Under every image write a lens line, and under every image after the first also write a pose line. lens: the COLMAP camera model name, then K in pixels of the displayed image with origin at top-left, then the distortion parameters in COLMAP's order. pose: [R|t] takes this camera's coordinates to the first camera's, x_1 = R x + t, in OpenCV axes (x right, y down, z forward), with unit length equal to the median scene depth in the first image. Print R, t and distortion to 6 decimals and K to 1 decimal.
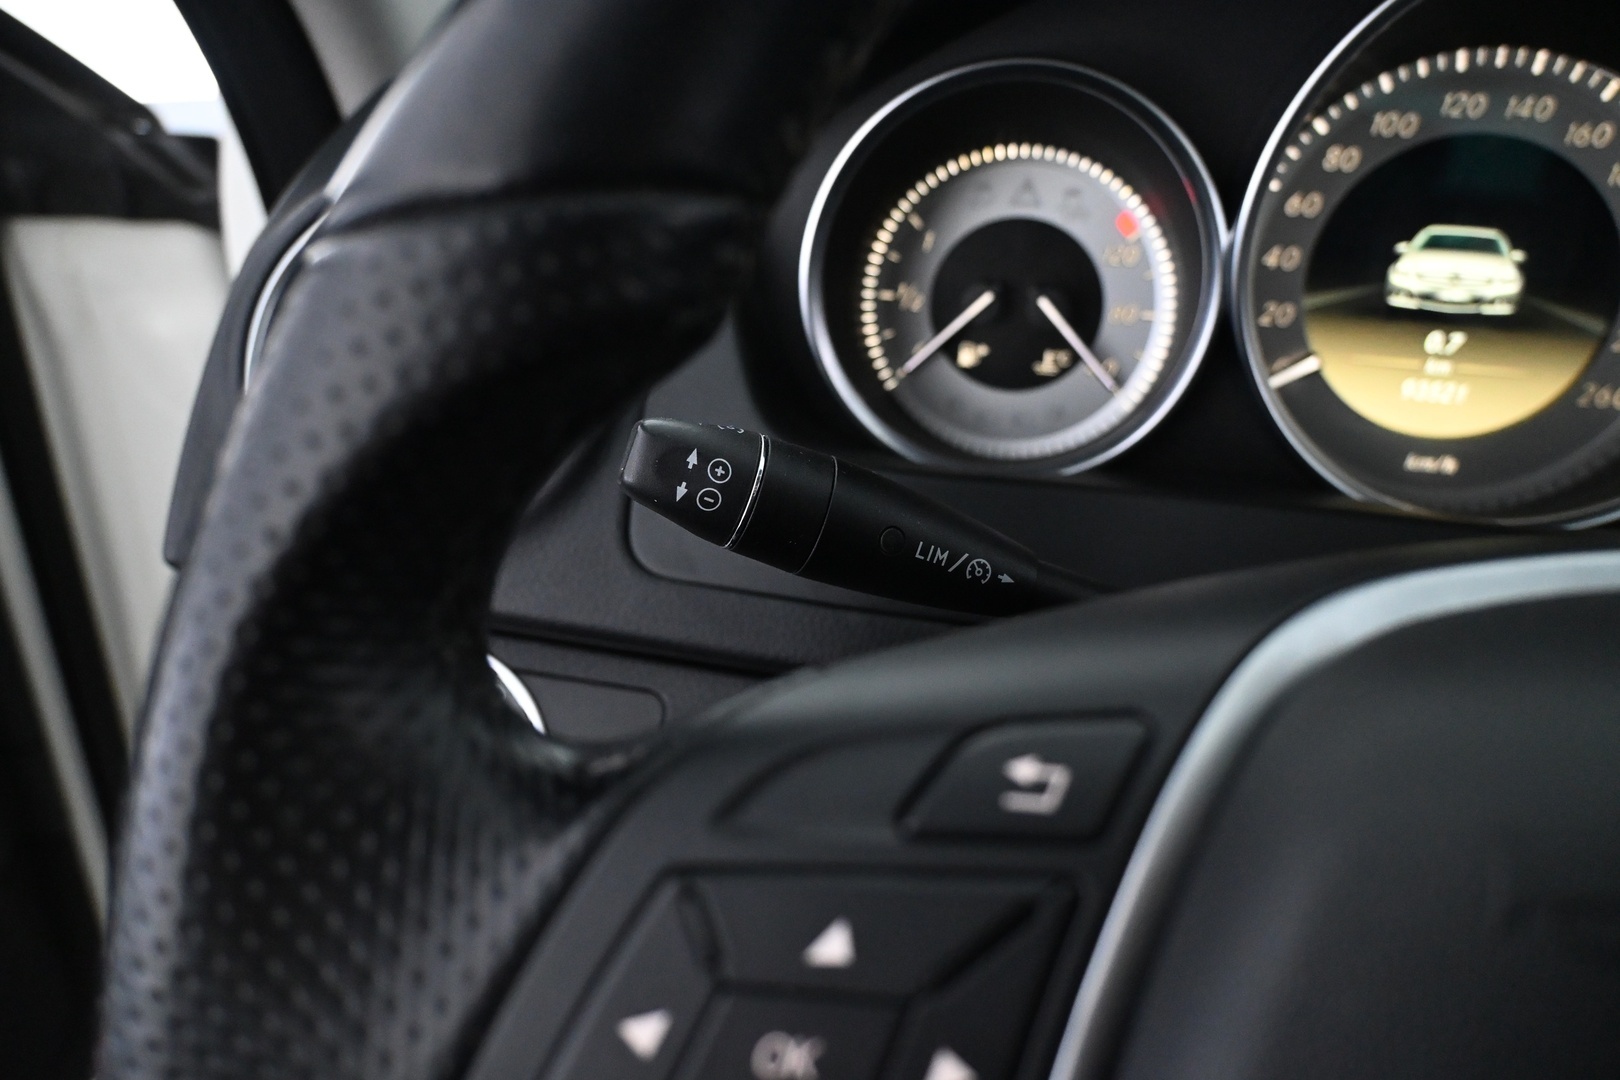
lens RADIAL K [[1266.7, 0, 810.0], [0, 1266.7, 540.0], [0, 0, 1]] dist [-0.015555, -0.001873]
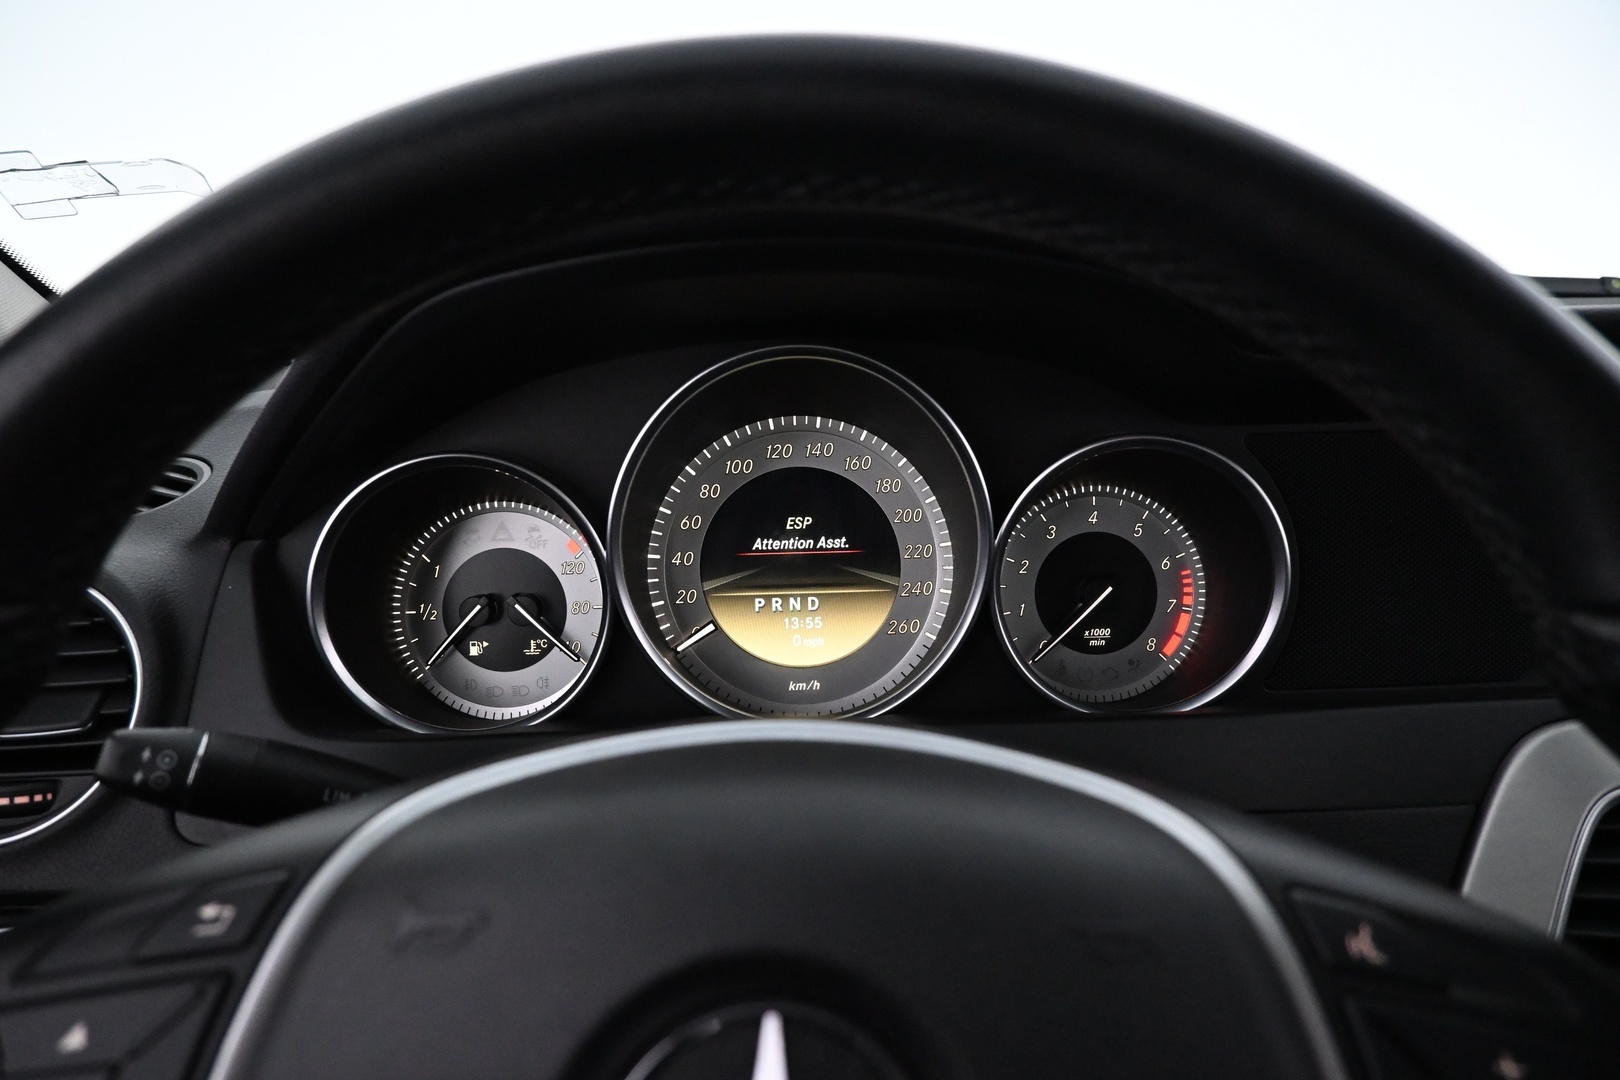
lens RADIAL K [[1098.5, 0, 810.0], [0, 1098.5, 540.0], [0, 0, 1]] dist [-0.003113, 0.000110]
pose [[0.972258, -0.096061, 0.213275, 0.259164], [0.141289, 0.967834, -0.208172, 0.043955], [-0.186418, 0.232530, 0.954557, -0.261122]]
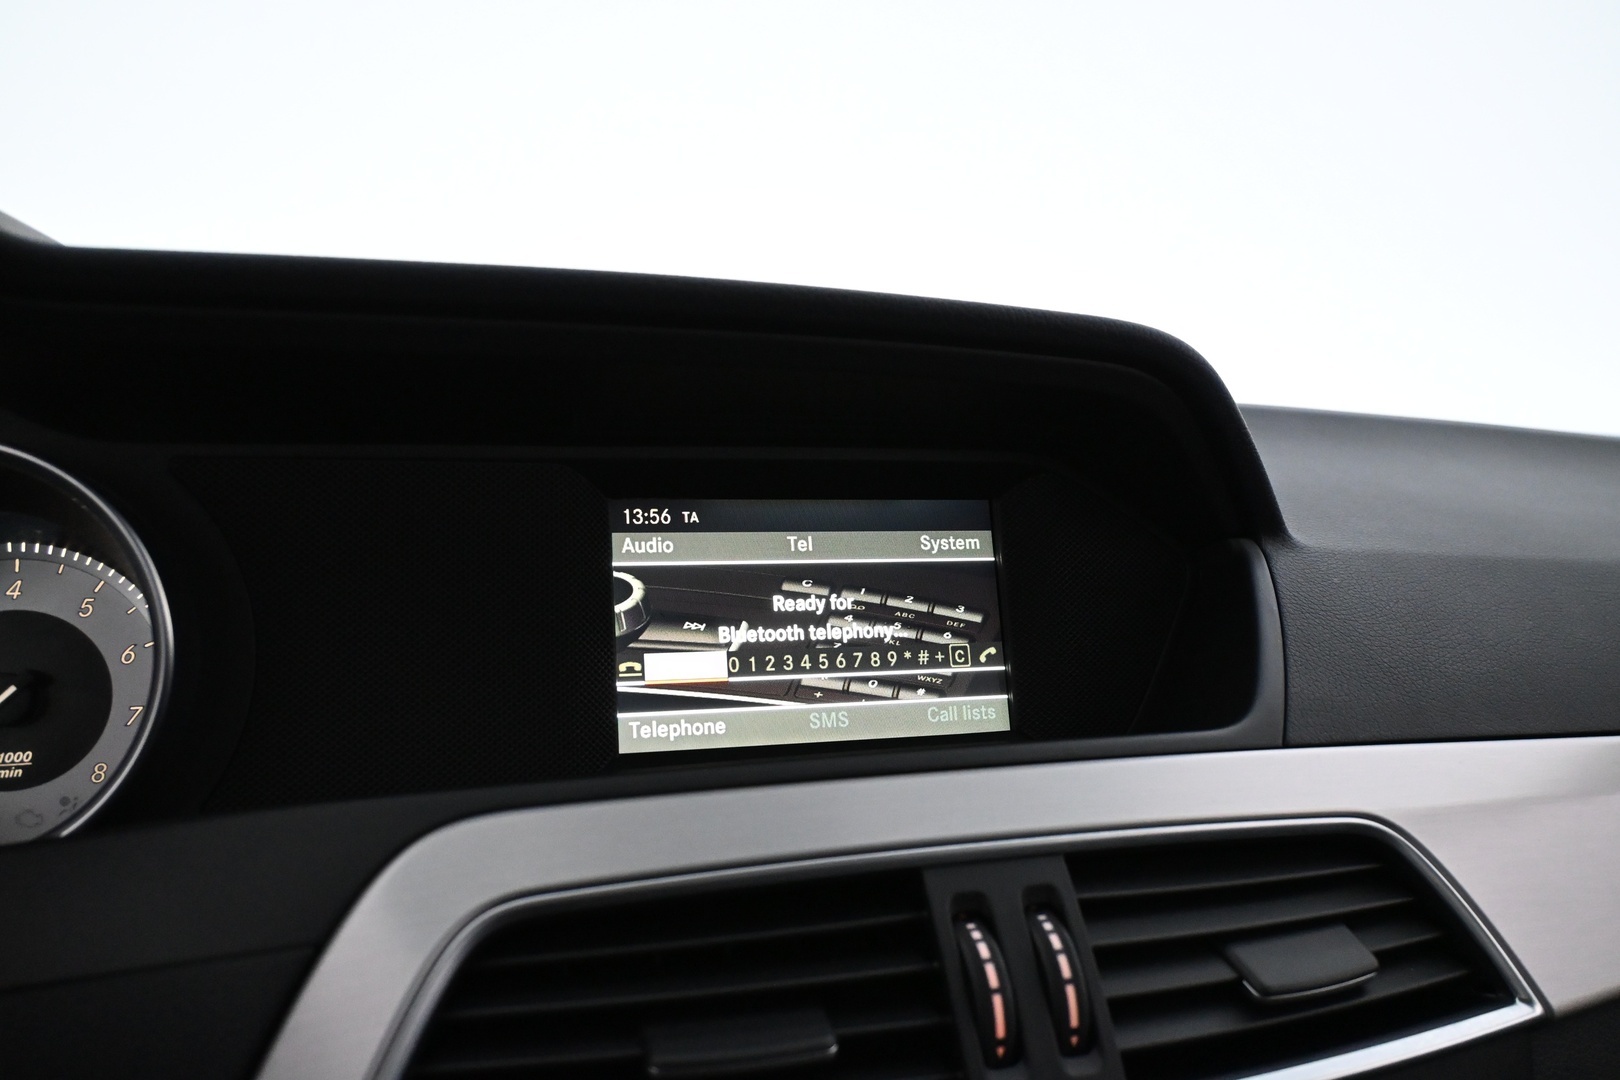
lens RADIAL K [[1266.7, 0, 810.0], [0, 1266.7, 540.0], [0, 0, 1]] dist [-0.015555, -0.001873]
pose [[0.861068, -0.042334, 0.506725, 0.918004], [0.234572, 0.917229, -0.321974, 0.246417], [-0.451152, 0.396105, 0.799727, -0.223435]]
